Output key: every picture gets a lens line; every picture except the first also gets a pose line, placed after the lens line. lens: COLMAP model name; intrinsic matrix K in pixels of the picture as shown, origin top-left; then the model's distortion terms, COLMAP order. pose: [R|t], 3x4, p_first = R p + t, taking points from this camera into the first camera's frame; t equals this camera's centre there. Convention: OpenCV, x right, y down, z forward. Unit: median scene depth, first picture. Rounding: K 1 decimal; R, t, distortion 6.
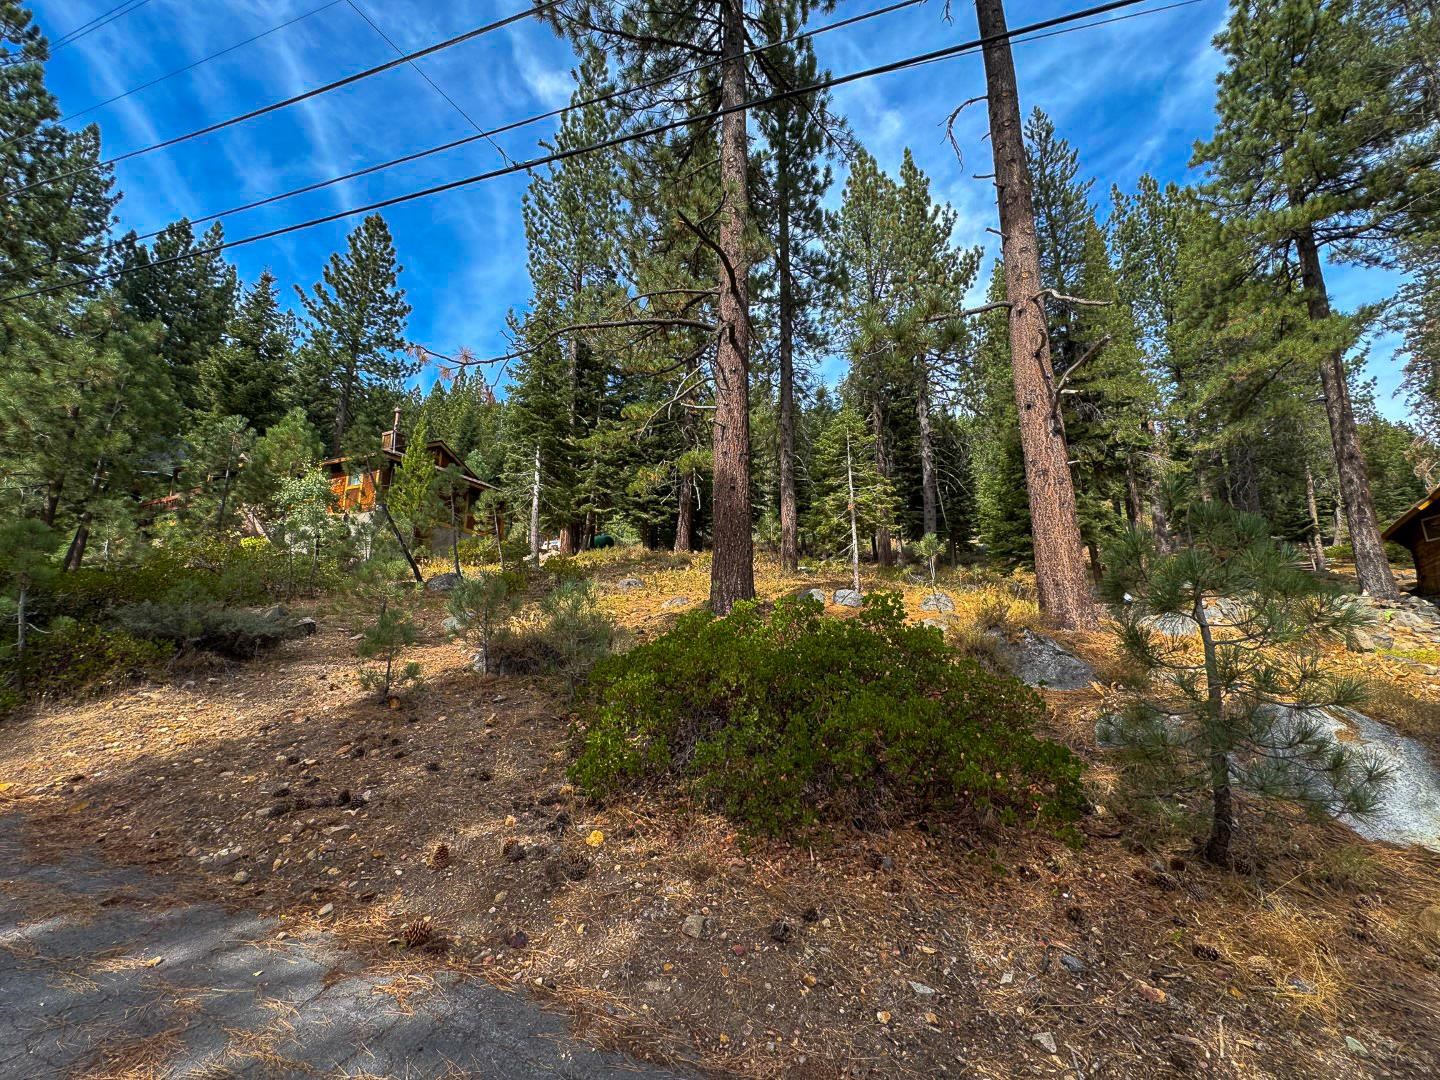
lens RADIAL K [[575.0, 0, 722.2], [0, 575.0, 538.4], [0, 0, 1]] dist [-0.001690, 0.000289]
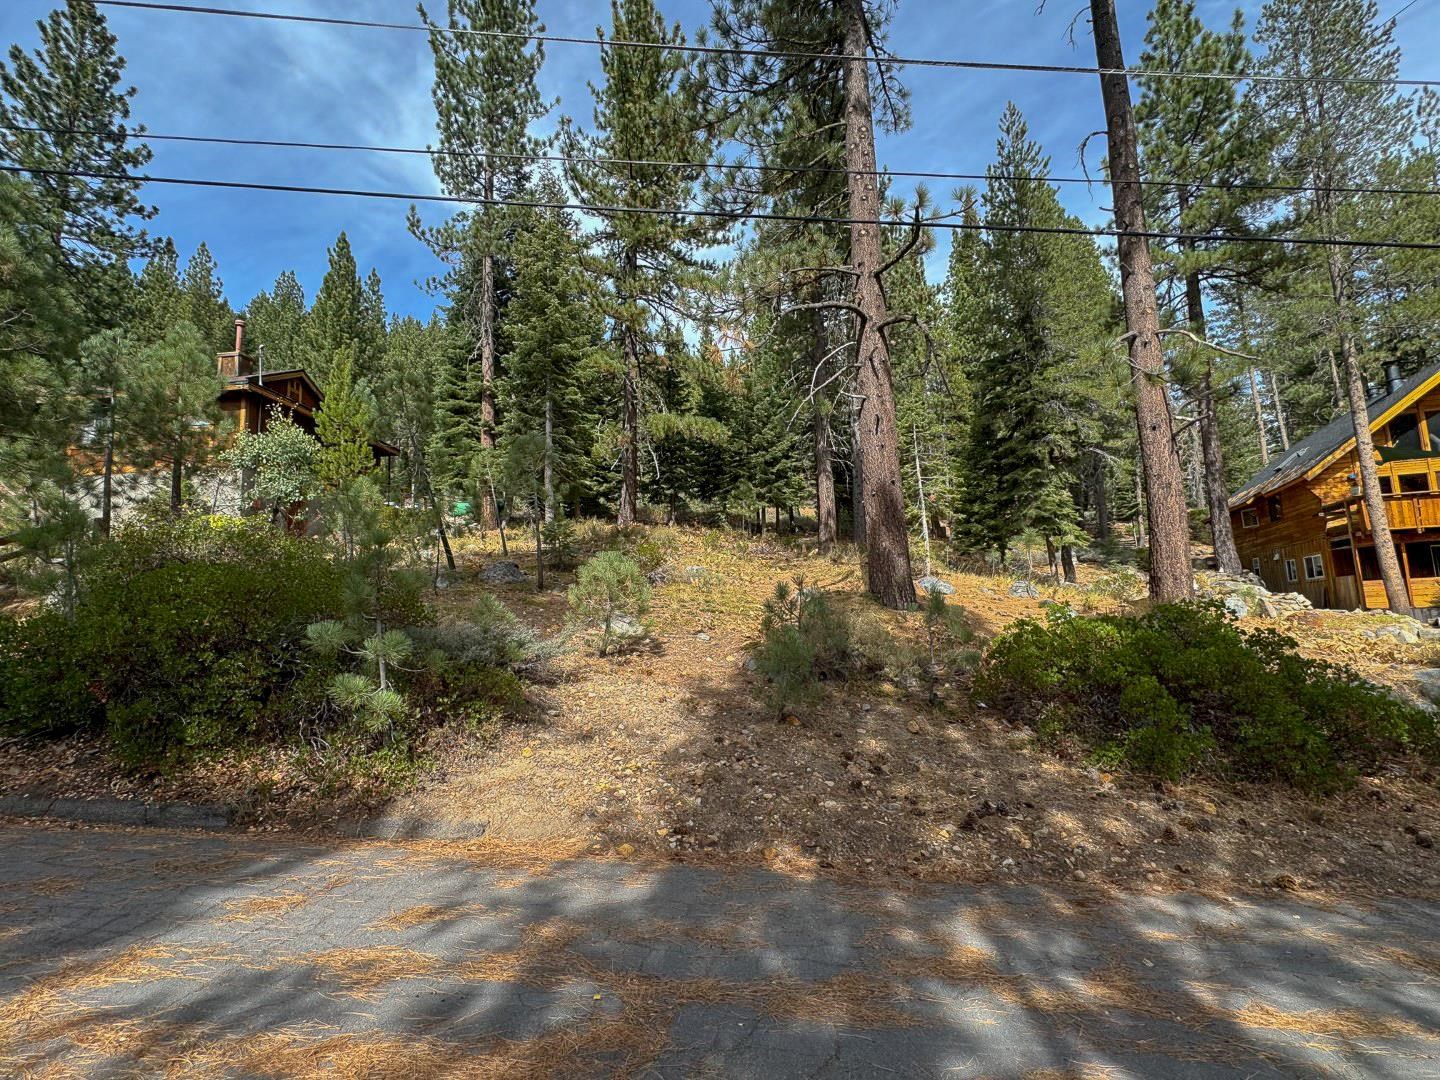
lens RADIAL K [[660.9, 0, 722.0], [0, 660.9, 542.2], [0, 0, 1]] dist [-0.002992, 0.001131]
pose [[0.941574, 0.005432, 0.336763, -0.187850], [-0.029345, 0.997391, 0.065959, -0.014345], [-0.335526, -0.071988, 0.939276, 0.001196]]
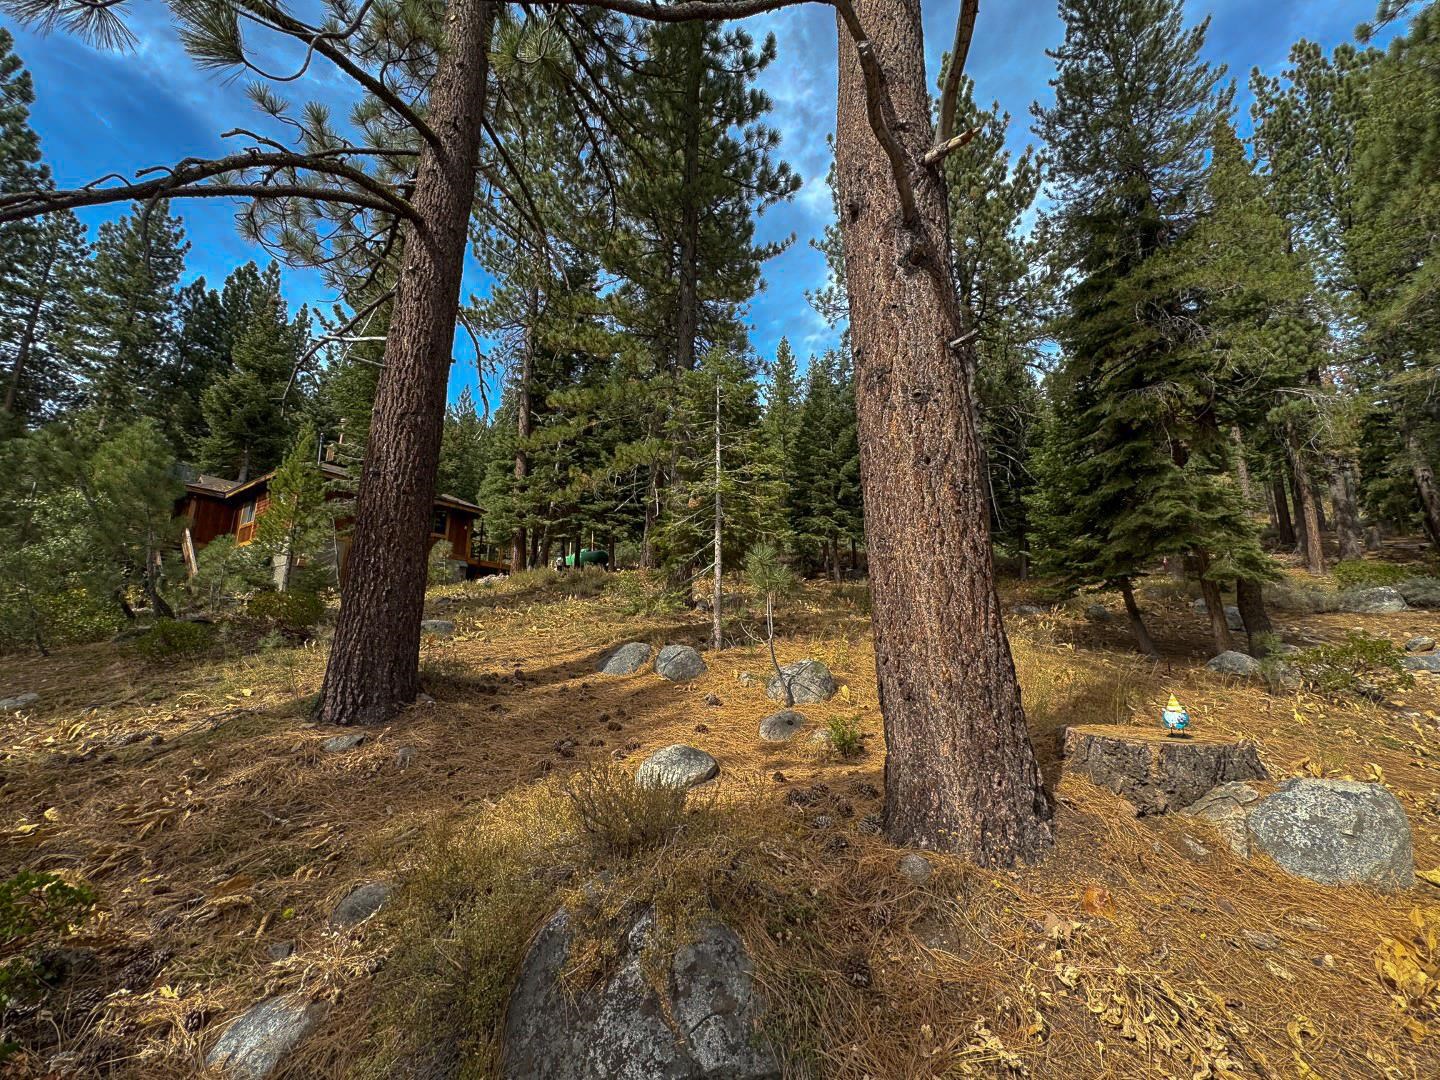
lens RADIAL K [[575.0, 0, 722.2], [0, 575.0, 538.4], [0, 0, 1]] dist [-0.001690, 0.000289]
pose [[0.982492, -0.032449, -0.183457, 0.125926], [0.029859, 0.999412, -0.016865, -0.002445], [0.183896, 0.011092, 0.982883, 0.150845]]
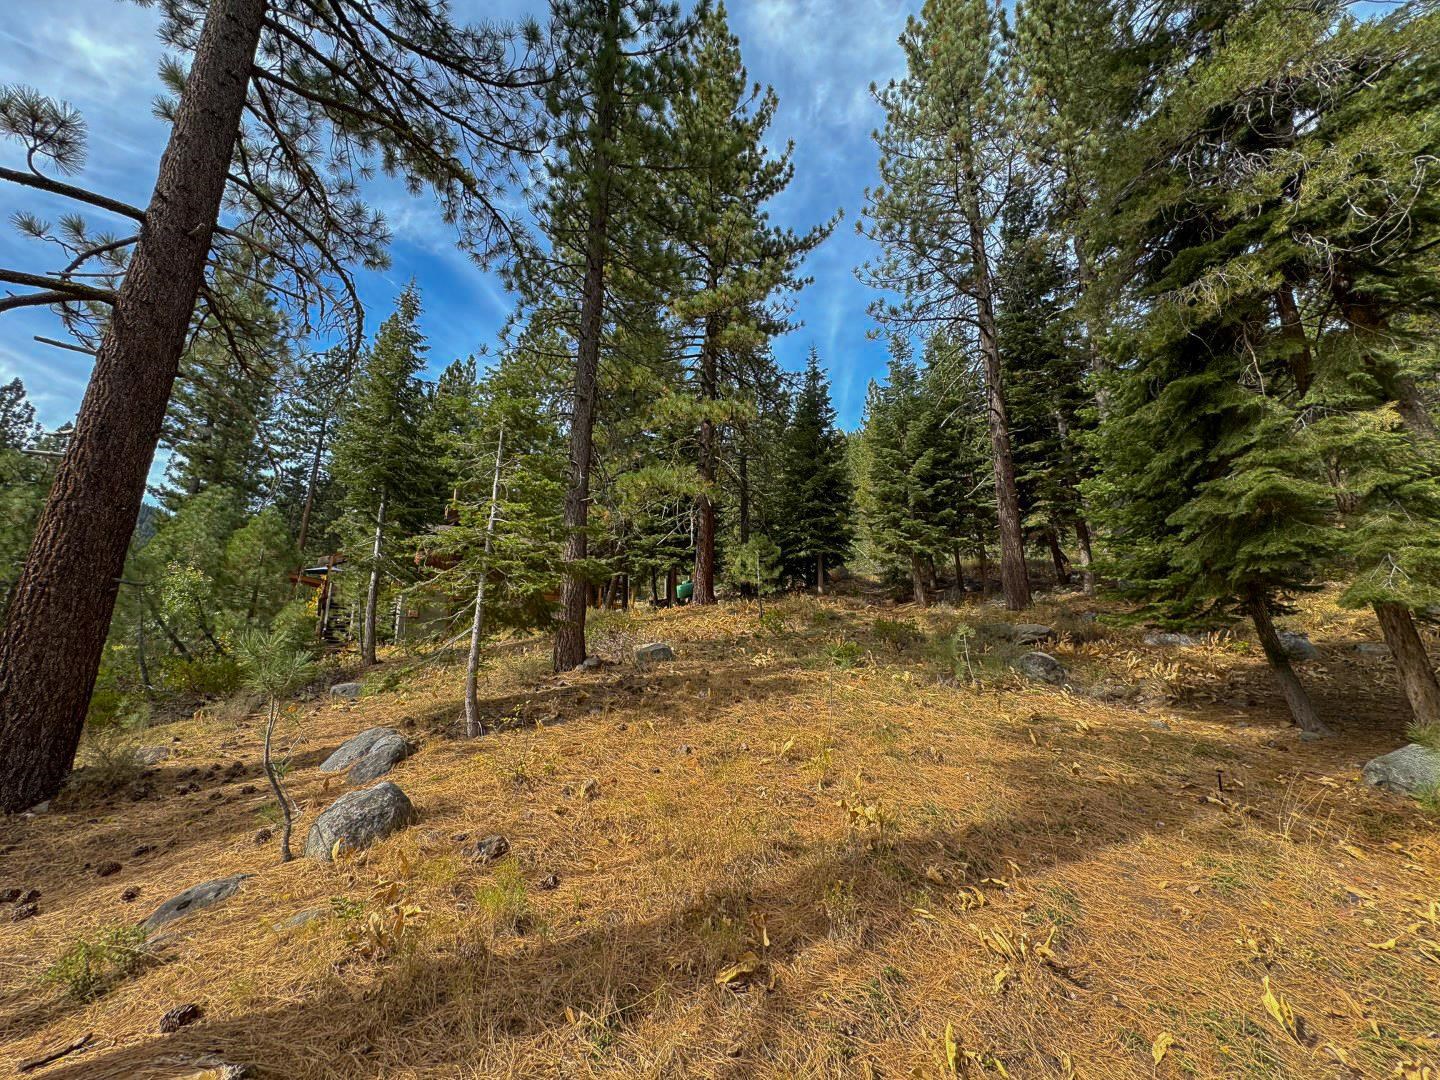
lens RADIAL K [[574.1, 0, 723.1], [0, 574.1, 534.5], [0, 0, 1]] dist [-0.002348, -0.000061]
pose [[0.851069, -0.126264, -0.509647, 0.240529], [0.100797, 0.991891, -0.077415, -0.003756], [0.515288, 0.014515, 0.856894, 0.253564]]
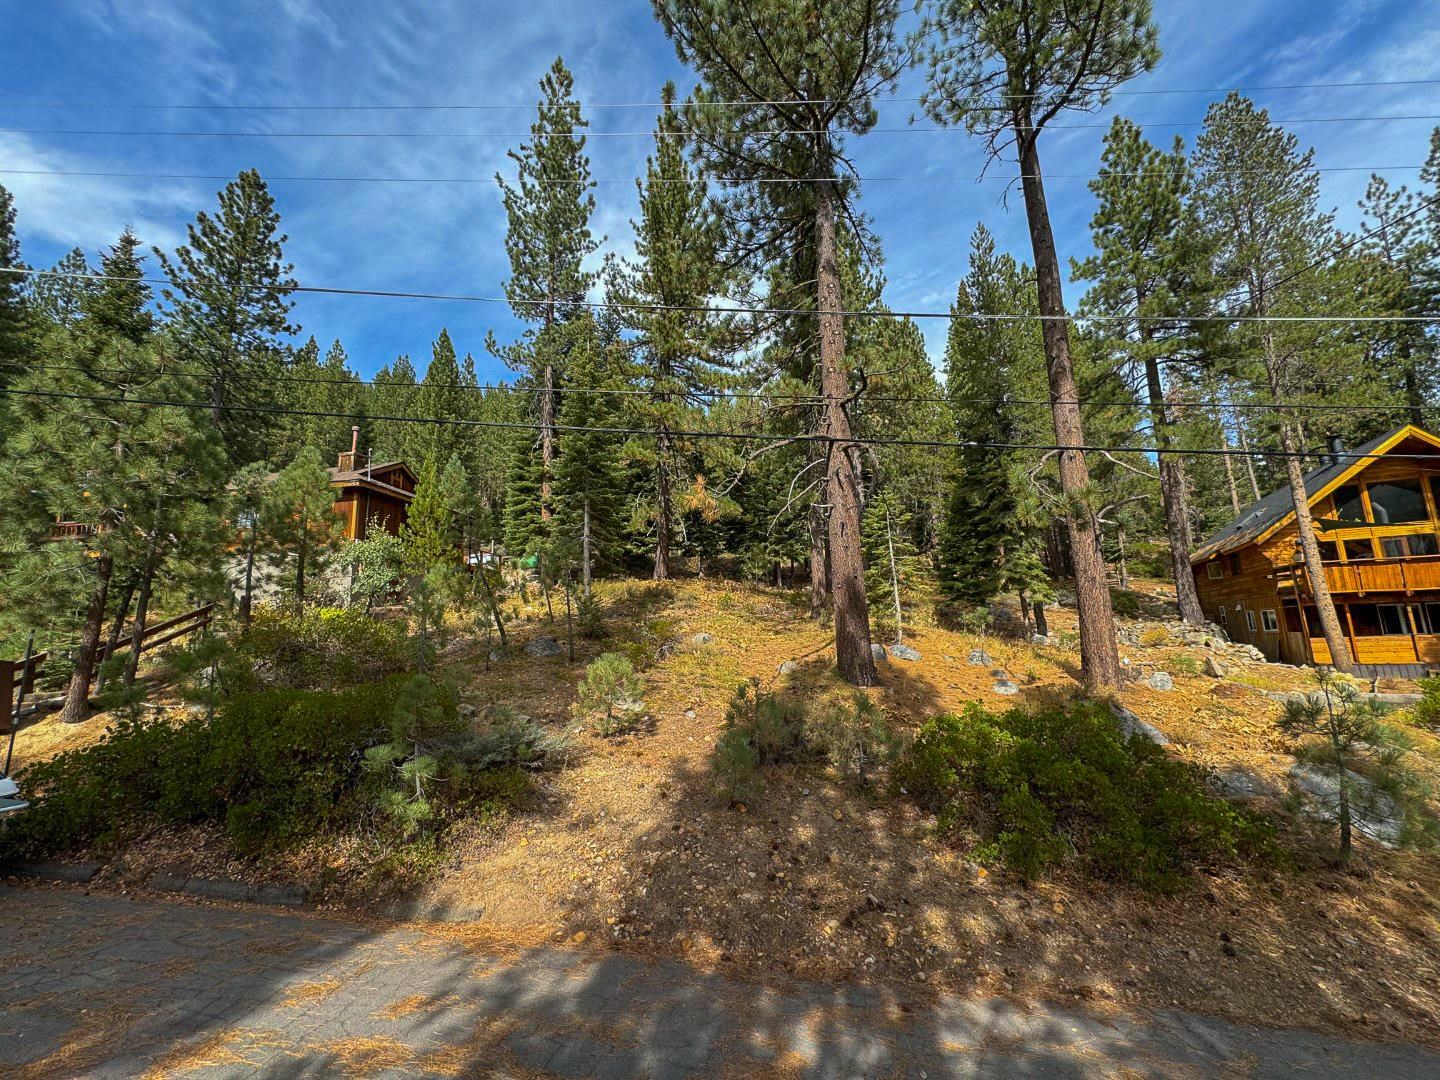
lens RADIAL K [[575.0, 0, 722.2], [0, 575.0, 538.4], [0, 0, 1]] dist [-0.001690, 0.000289]
pose [[0.964335, 0.011217, 0.264445, -0.166153], [-0.018326, 0.999534, 0.024431, -0.055690], [-0.264048, -0.028406, 0.964091, -0.028849]]
